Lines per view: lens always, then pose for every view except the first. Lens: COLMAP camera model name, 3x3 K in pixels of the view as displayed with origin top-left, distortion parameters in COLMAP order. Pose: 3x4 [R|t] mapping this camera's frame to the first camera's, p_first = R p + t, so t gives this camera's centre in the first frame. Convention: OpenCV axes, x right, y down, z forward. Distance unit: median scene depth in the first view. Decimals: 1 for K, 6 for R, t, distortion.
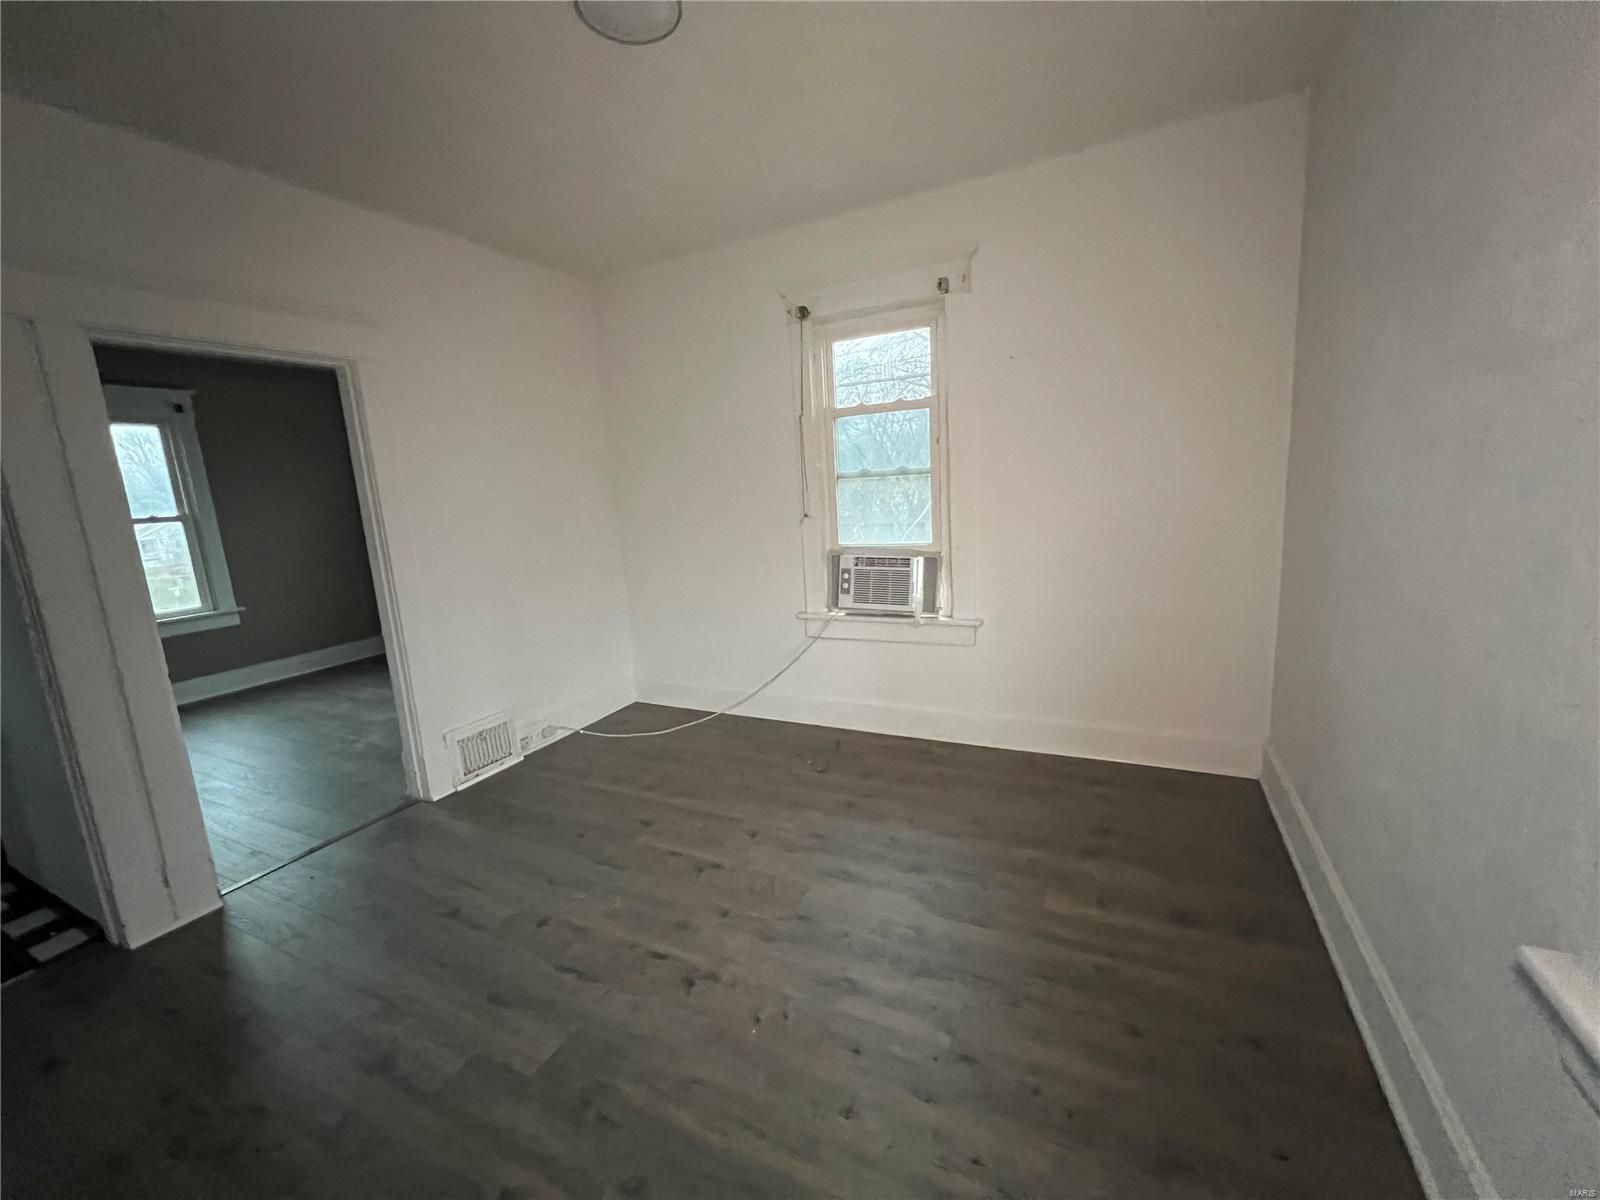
lens RADIAL K [[636.9, 0, 789.8], [0, 636.9, 594.6], [0, 0, 1]] dist [-0.000664, 0.000136]
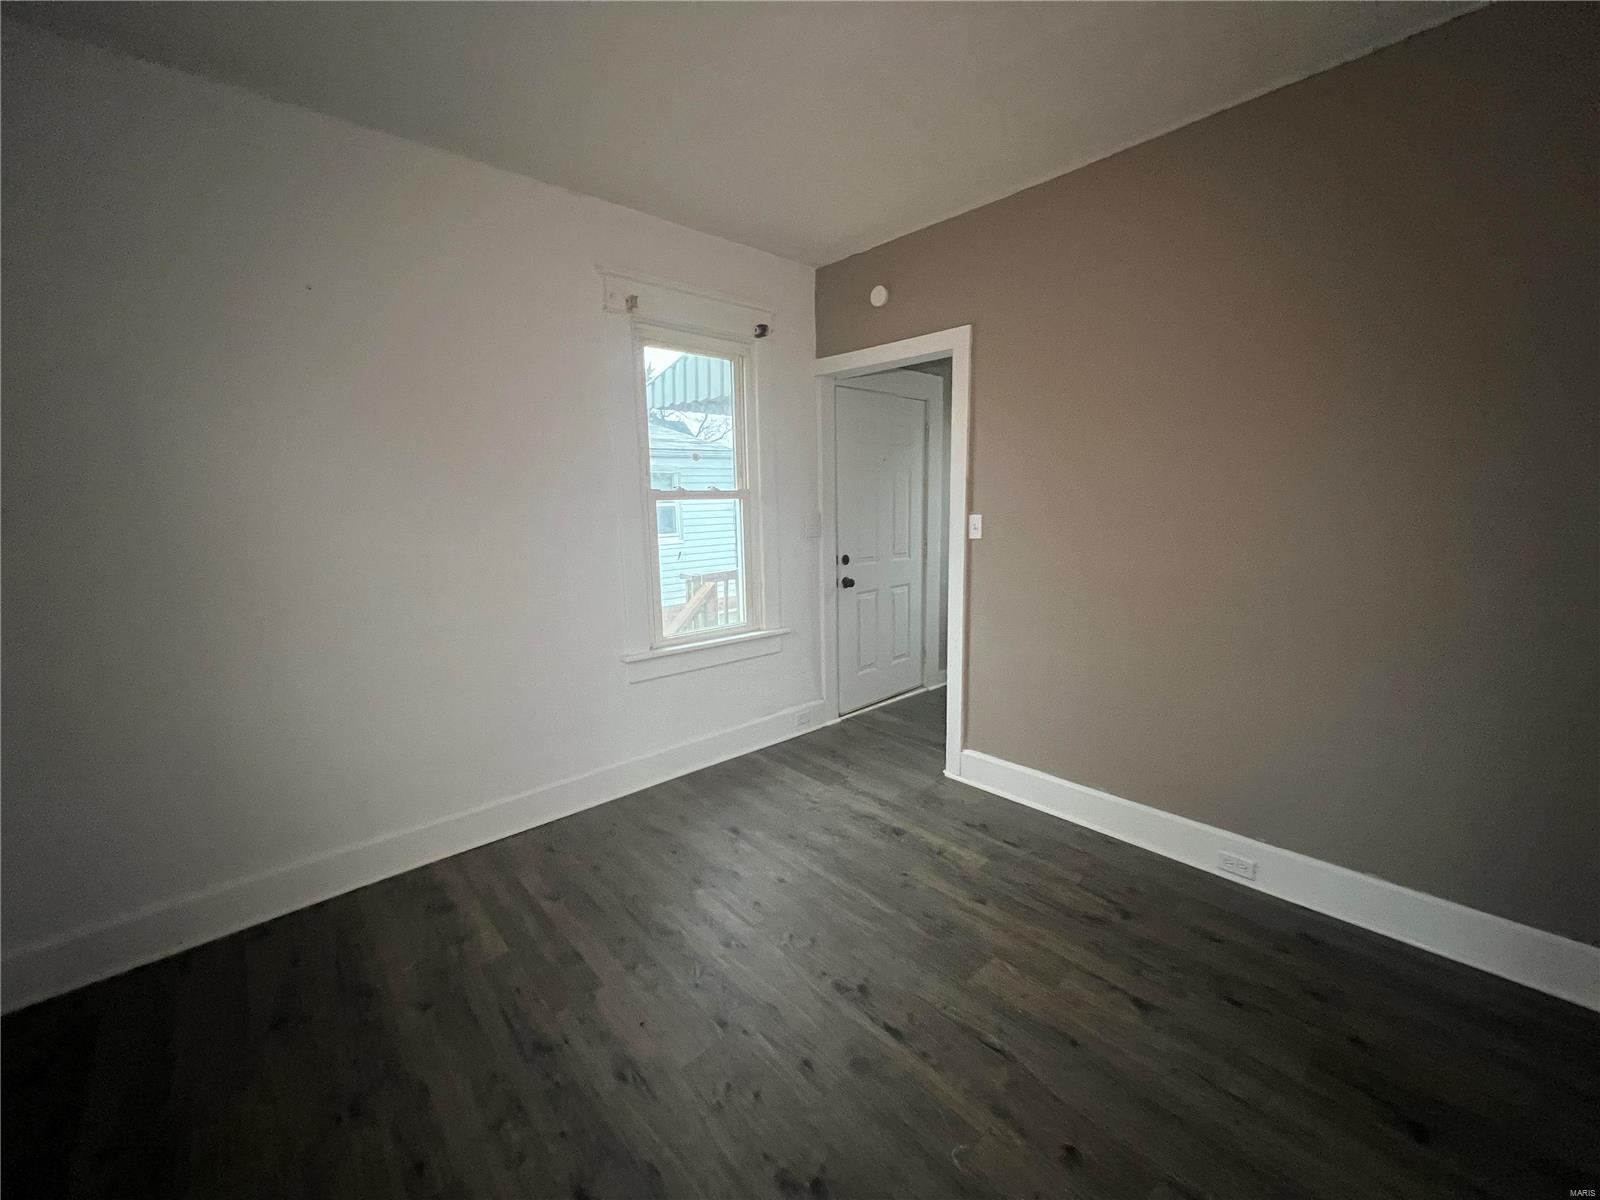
lens RADIAL K [[636.9, 0, 789.8], [0, 636.9, 594.6], [0, 0, 1]] dist [-0.000664, 0.000136]
pose [[-0.930035, 0.017730, 0.367044, -0.438209], [0.126703, 0.953056, 0.275009, -0.287387], [-0.344937, 0.302273, -0.888622, 1.774830]]
